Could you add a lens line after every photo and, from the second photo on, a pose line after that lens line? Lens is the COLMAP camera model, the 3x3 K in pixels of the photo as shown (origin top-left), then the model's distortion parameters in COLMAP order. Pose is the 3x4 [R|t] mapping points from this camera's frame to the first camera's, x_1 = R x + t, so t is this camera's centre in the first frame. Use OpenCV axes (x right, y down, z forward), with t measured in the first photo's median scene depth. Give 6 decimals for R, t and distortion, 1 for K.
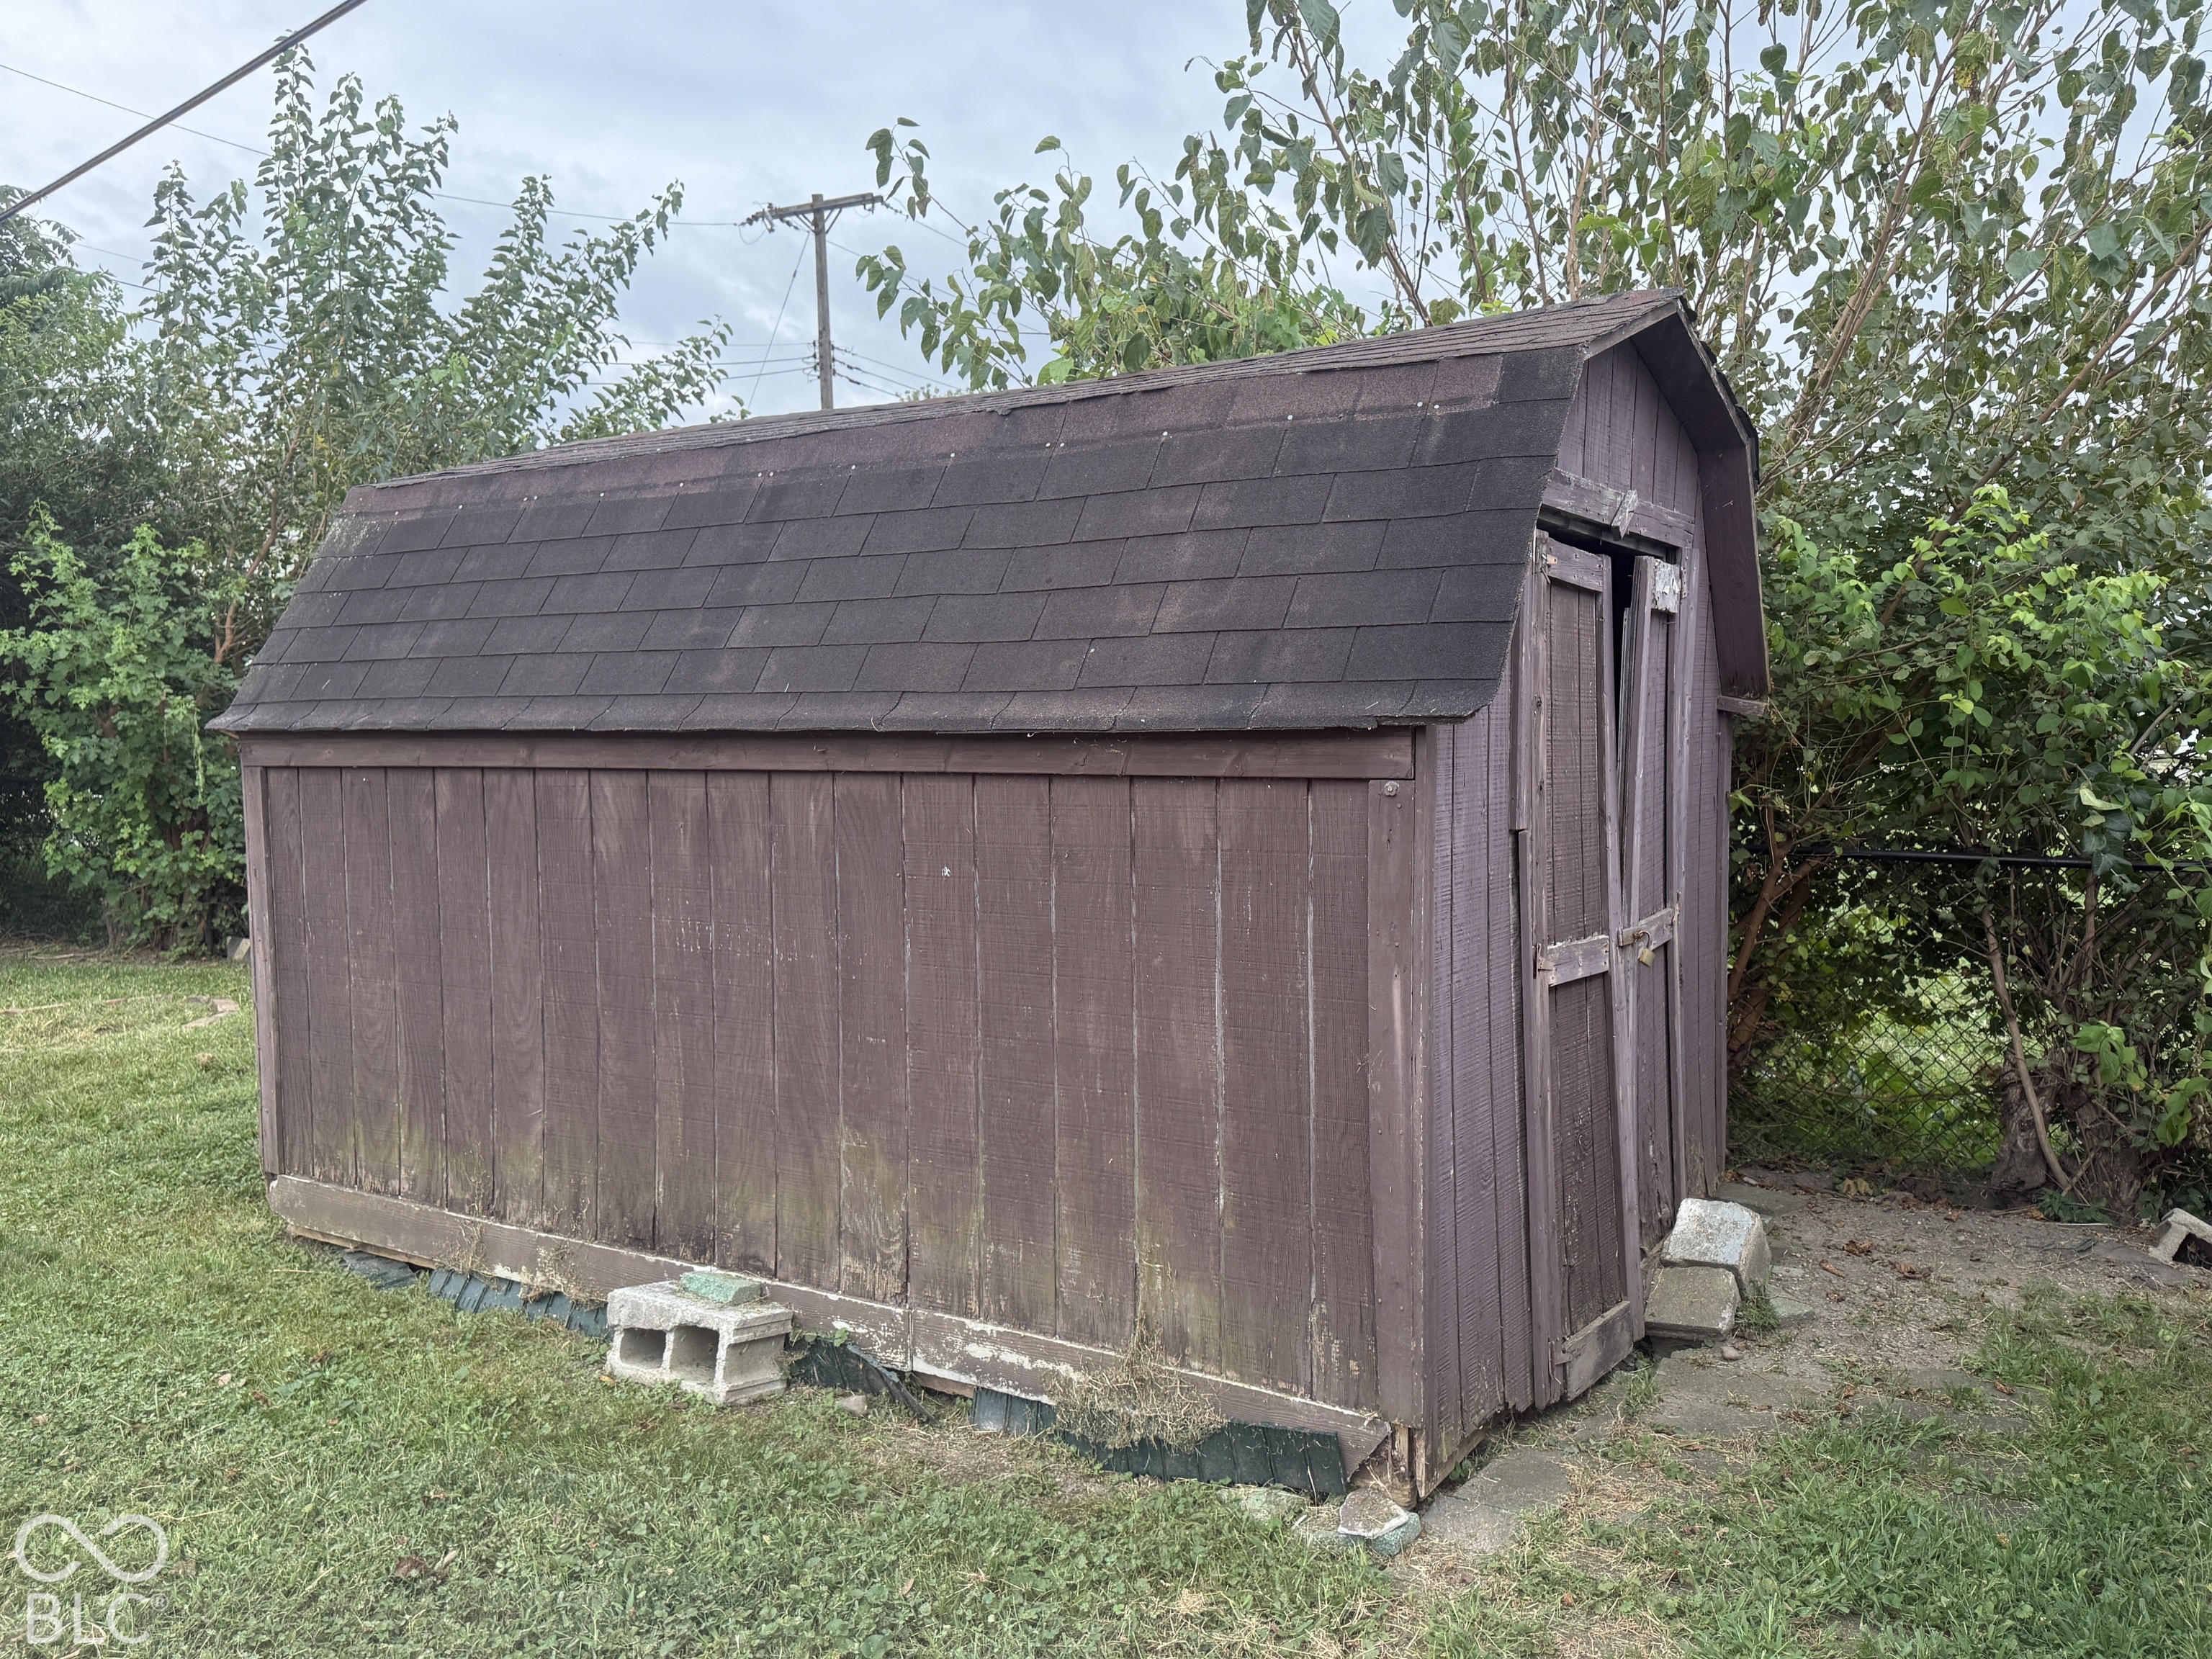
lens RADIAL K [[1741.9, 0, 1105.2], [0, 1741.9, 841.1], [0, 0, 1]] dist [0.026093, -0.015367]
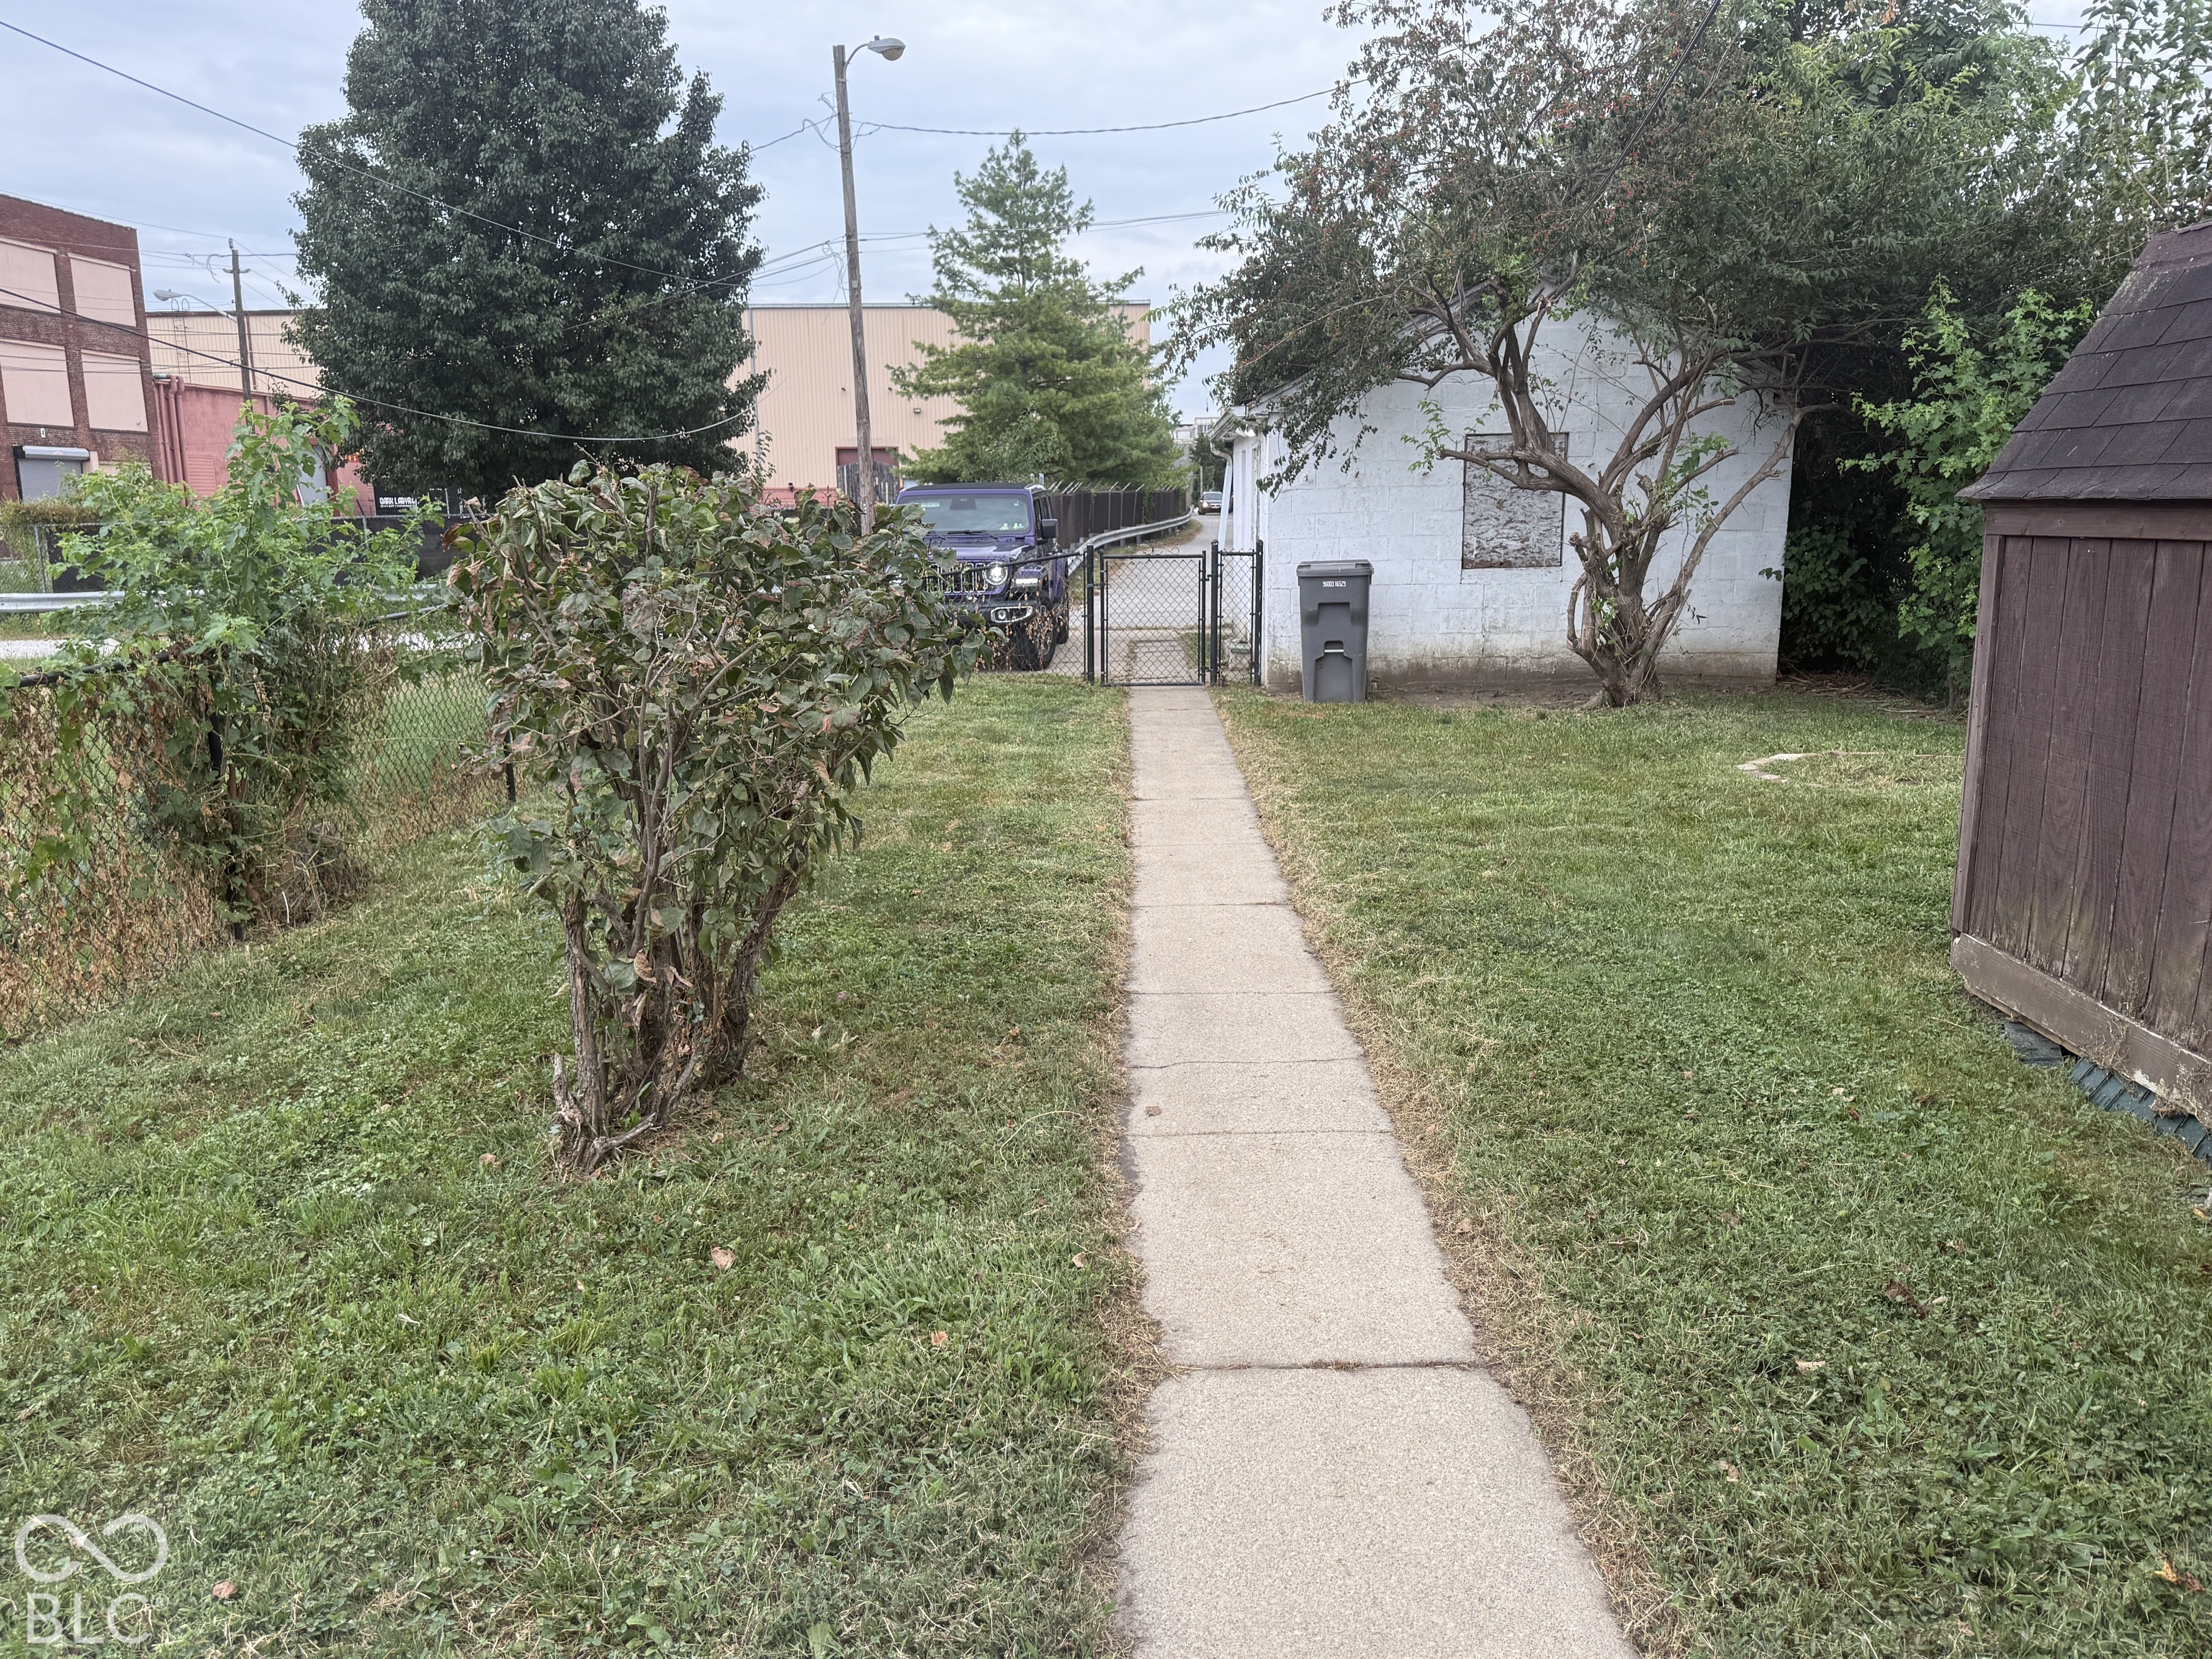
lens RADIAL K [[1741.9, 0, 1111.4], [0, 1741.9, 843.0], [0, 0, 1]] dist [0.026093, -0.015367]
pose [[0.528961, 0.173278, -0.830767, 0.123394], [-0.063469, 0.984269, 0.164883, -0.001956], [0.846269, -0.034489, 0.531638, 0.020242]]
